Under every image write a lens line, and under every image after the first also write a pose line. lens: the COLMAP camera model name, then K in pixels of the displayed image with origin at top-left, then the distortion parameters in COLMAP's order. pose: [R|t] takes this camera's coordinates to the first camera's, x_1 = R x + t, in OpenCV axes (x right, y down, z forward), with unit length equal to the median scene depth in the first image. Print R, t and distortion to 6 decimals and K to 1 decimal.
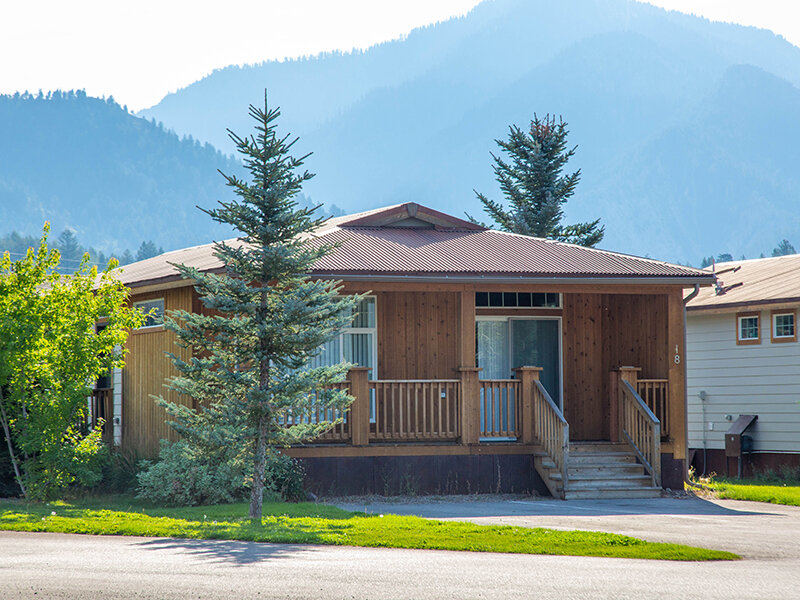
lens RADIAL K [[2353.1, 0, 399.9], [0, 2353.1, 300.4], [0, 0, 1]] dist [-0.030339, 0.000000]
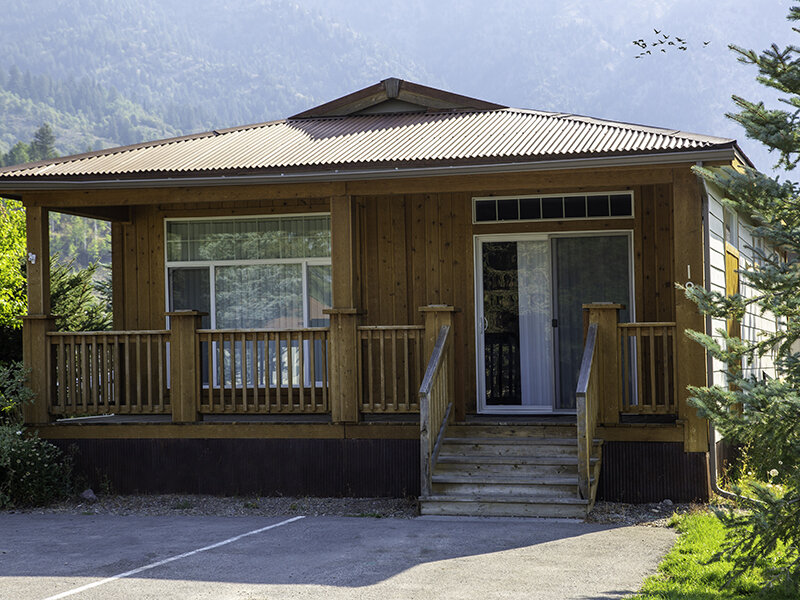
lens RADIAL K [[1756.8, 0, 400.0], [0, 1756.8, 299.6], [0, 0, 1]] dist [0.101844, 0.000000]
pose [[0.803279, -0.021733, -0.595206, 0.330597], [0.031948, 0.999468, 0.006622, 0.022414], [0.594746, -0.024335, 0.803546, 0.586751]]
